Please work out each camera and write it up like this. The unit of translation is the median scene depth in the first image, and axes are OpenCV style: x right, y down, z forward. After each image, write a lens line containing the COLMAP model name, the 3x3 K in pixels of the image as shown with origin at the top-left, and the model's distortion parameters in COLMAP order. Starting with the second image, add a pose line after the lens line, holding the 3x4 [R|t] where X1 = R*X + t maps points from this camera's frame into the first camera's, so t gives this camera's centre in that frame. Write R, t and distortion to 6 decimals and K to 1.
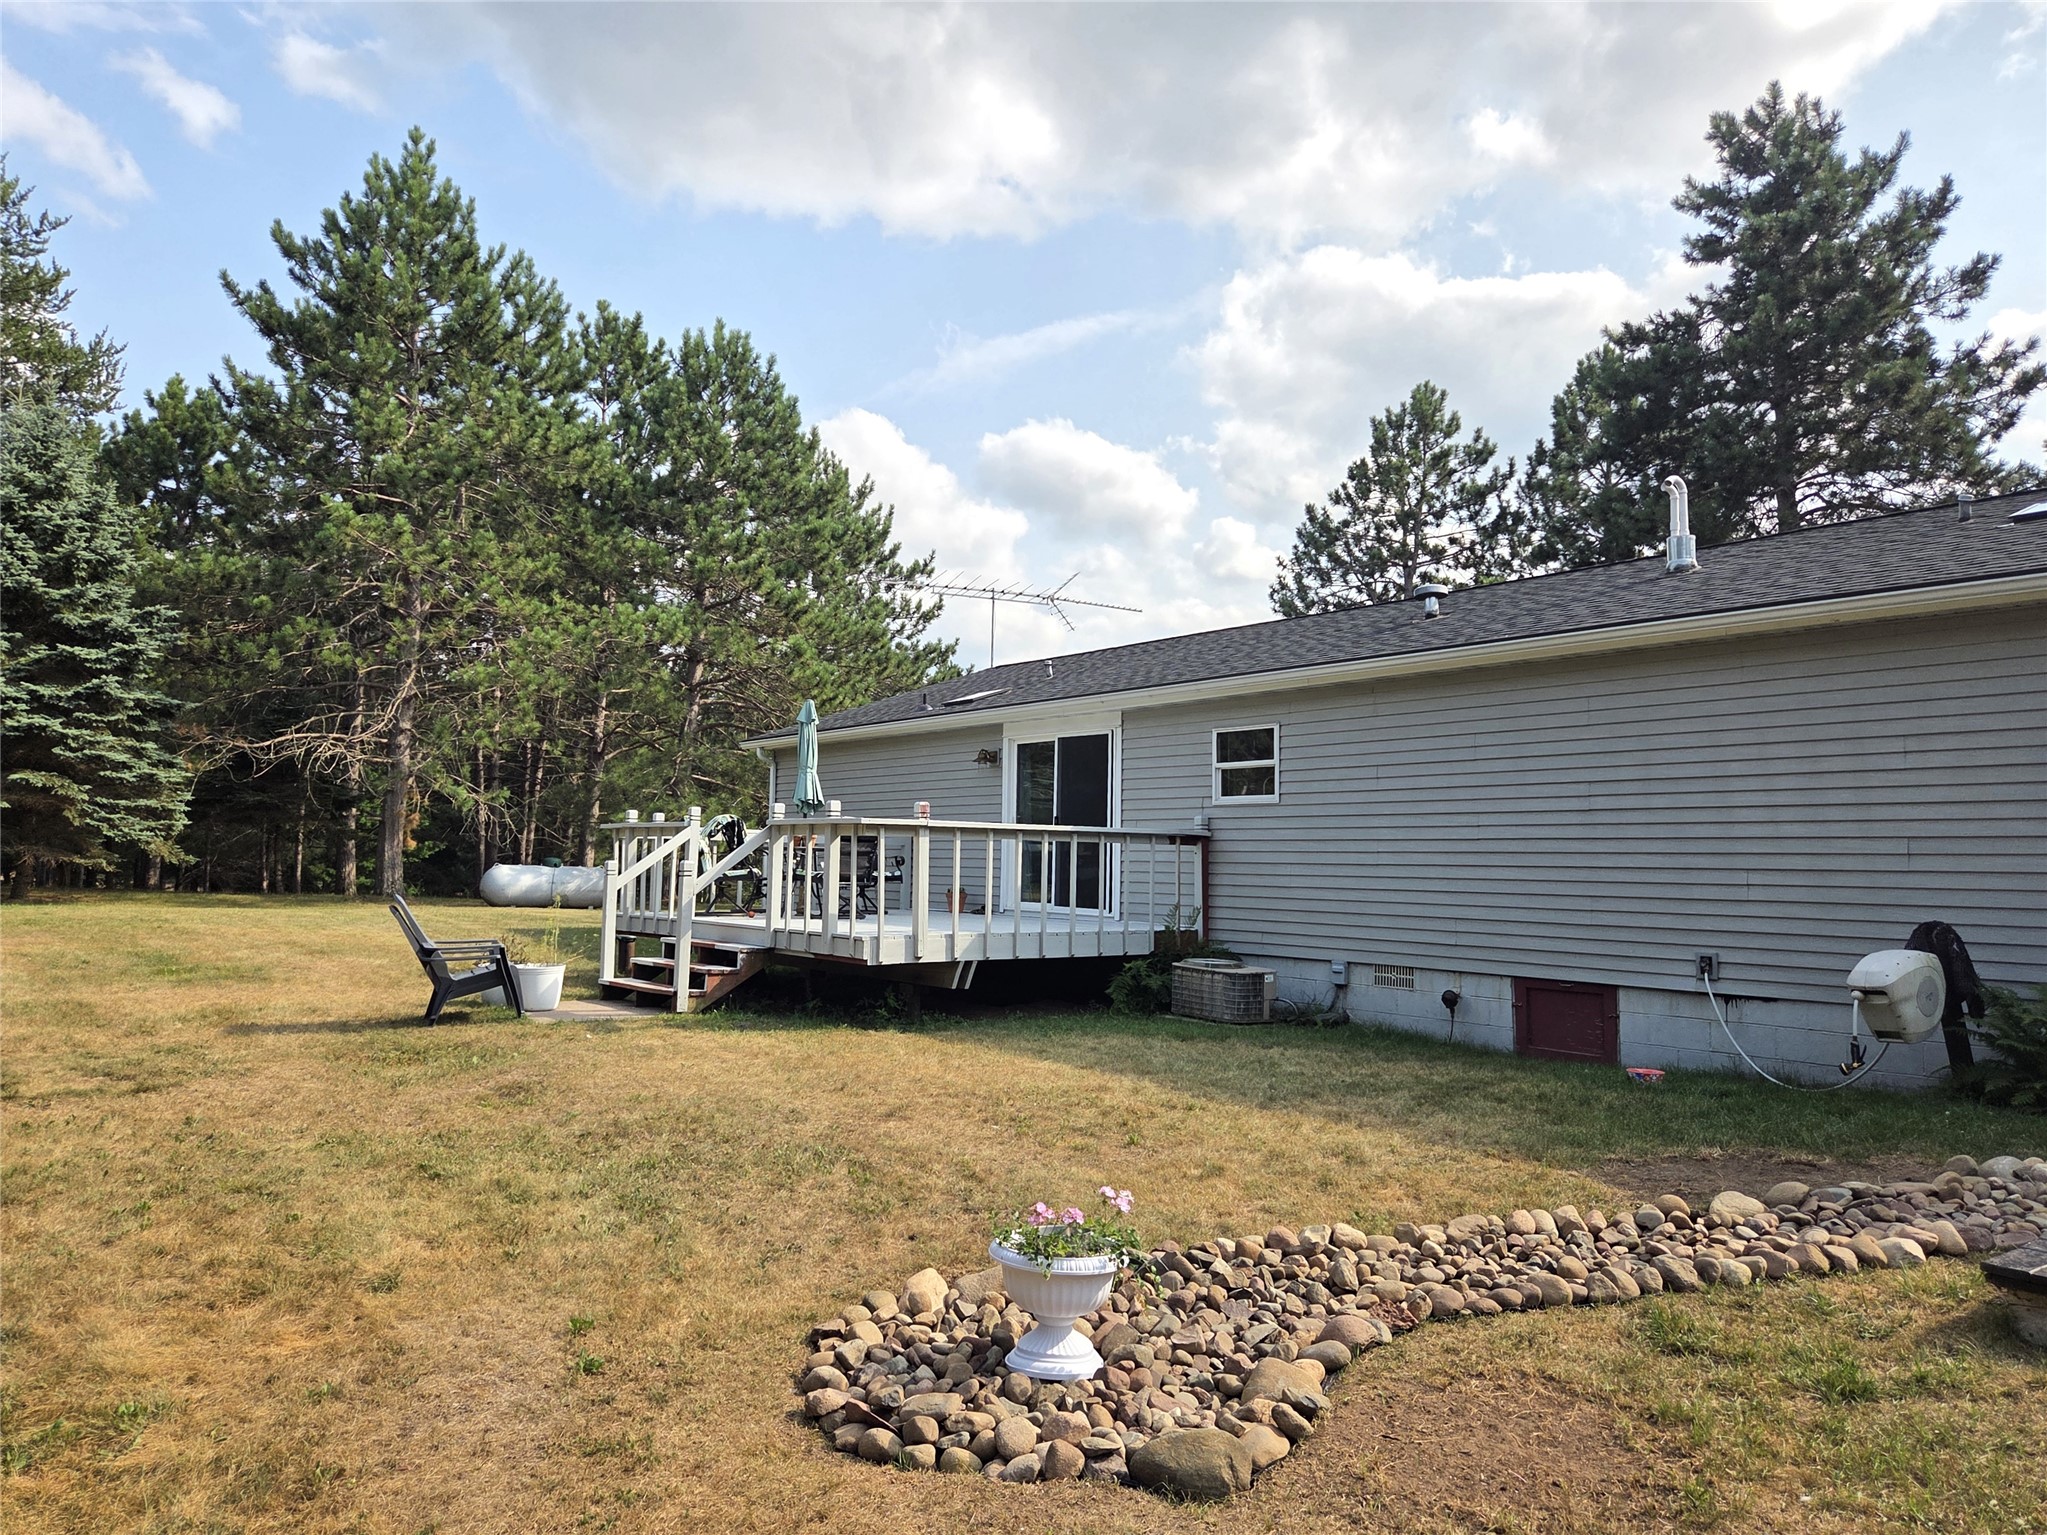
lens RADIAL K [[1374.5, 0, 981.9], [0, 1374.5, 760.5], [0, 0, 1]] dist [0.081269, -0.069535]
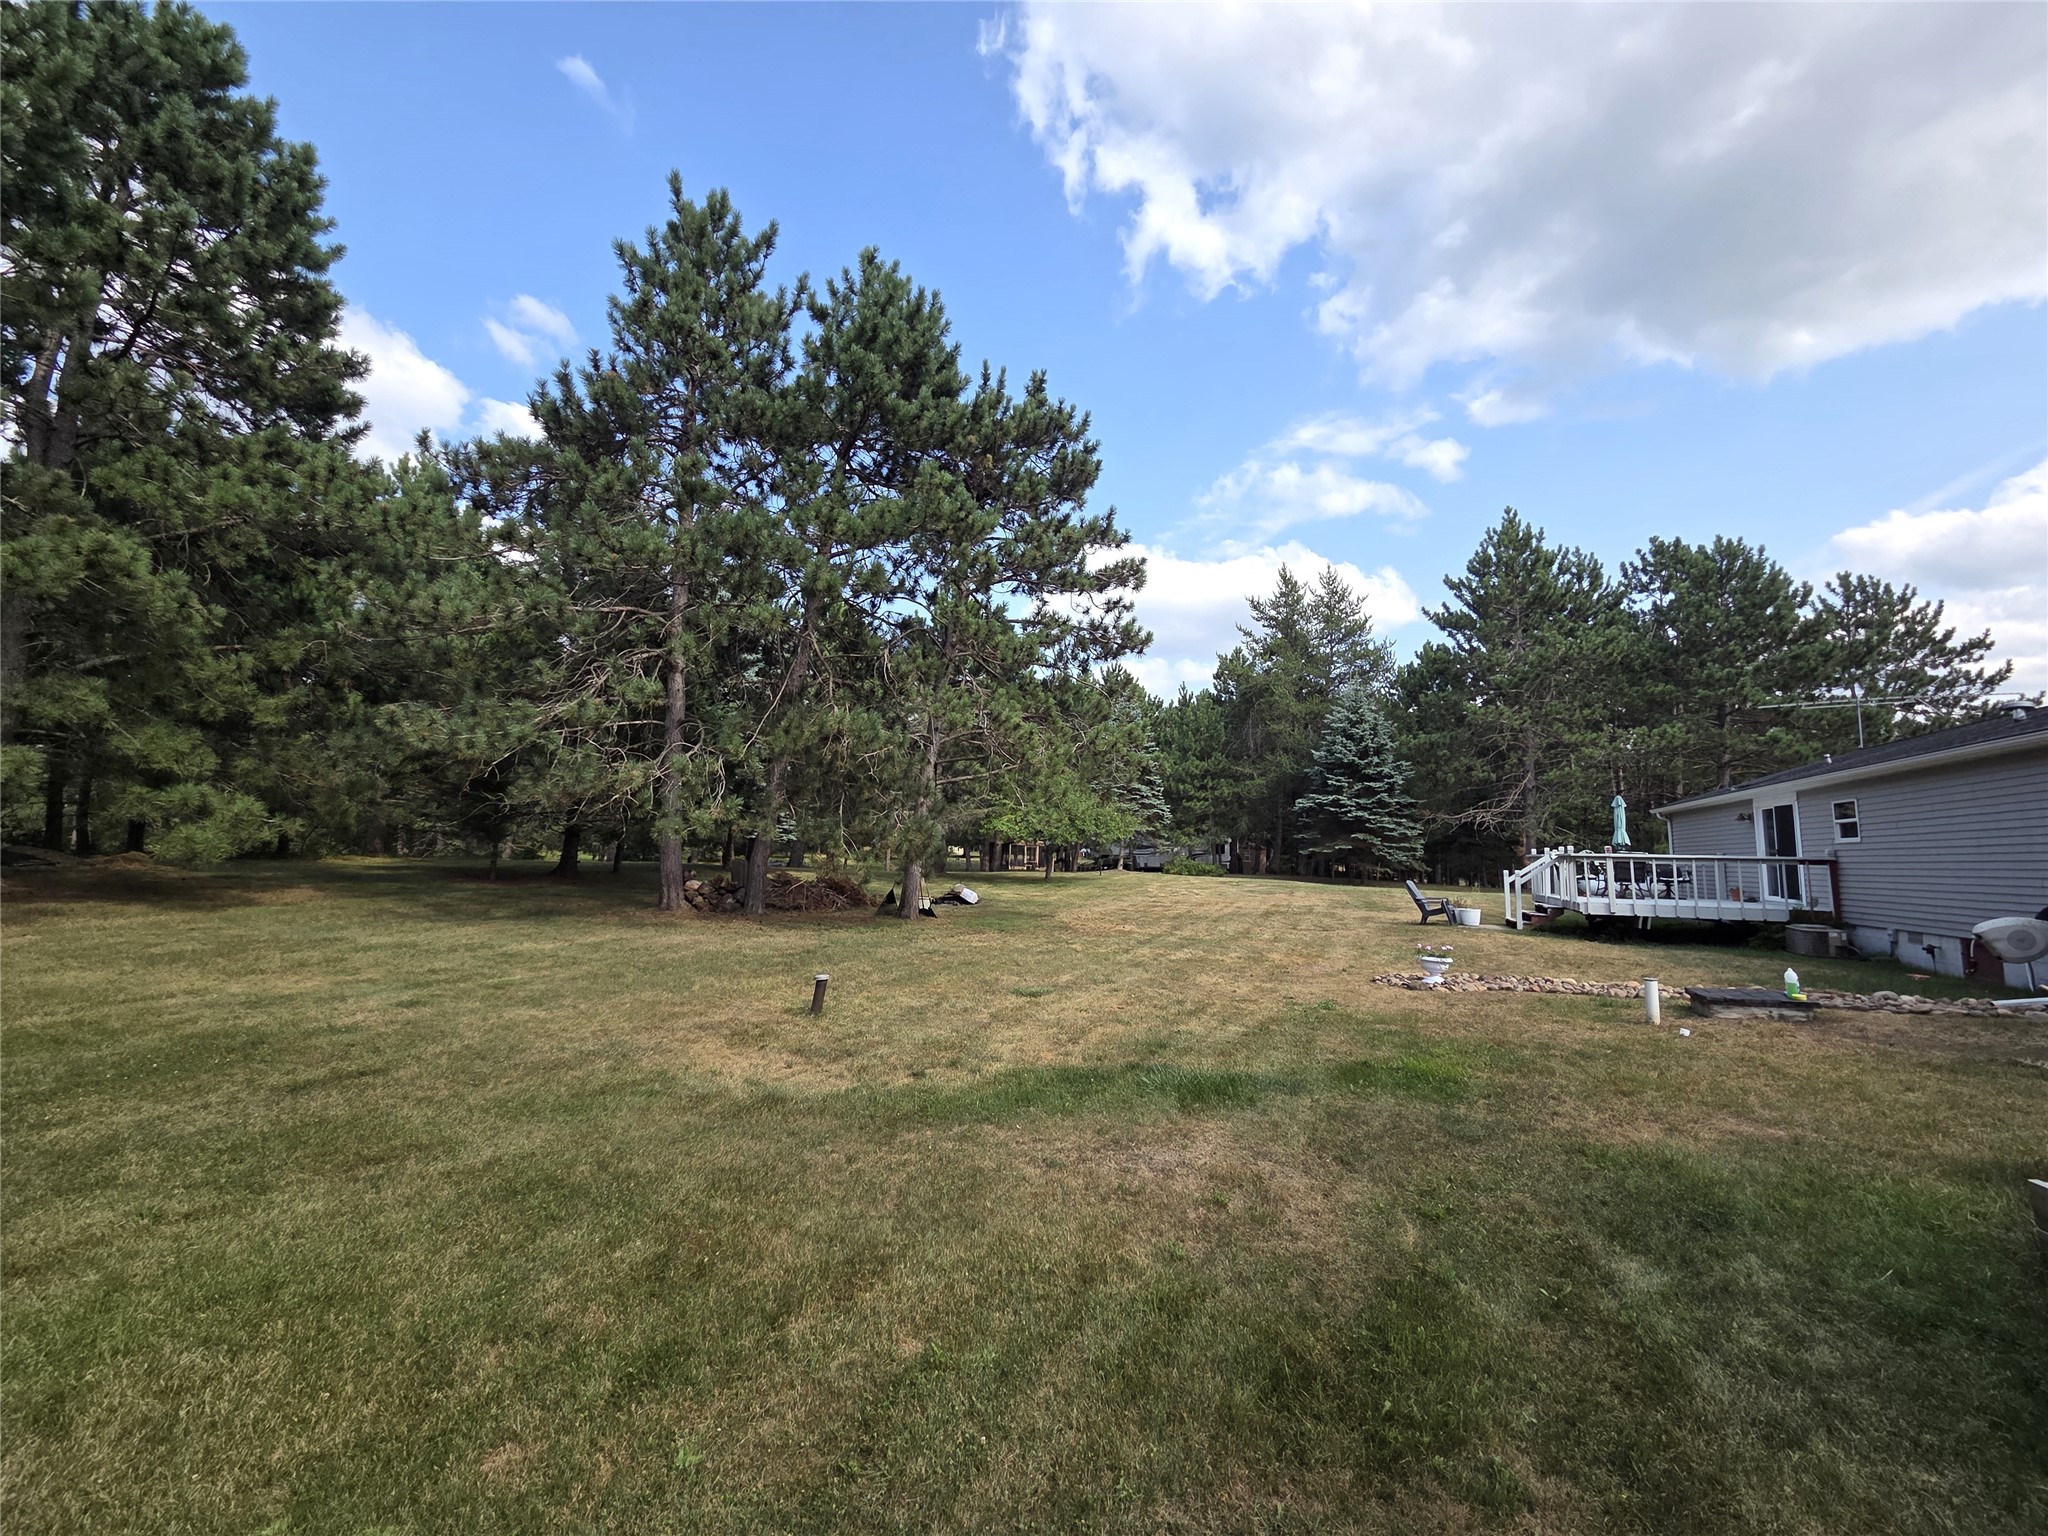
lens RADIAL K [[833.4, 0, 1012.3], [0, 833.4, 755.8], [0, 0, 1]] dist [0.003985, 0.000035]
pose [[0.482077, -0.111247, -0.869037, 0.300649], [0.053509, 0.993793, -0.097535, -0.016208], [0.874493, 0.000519, 0.485037, -0.242759]]
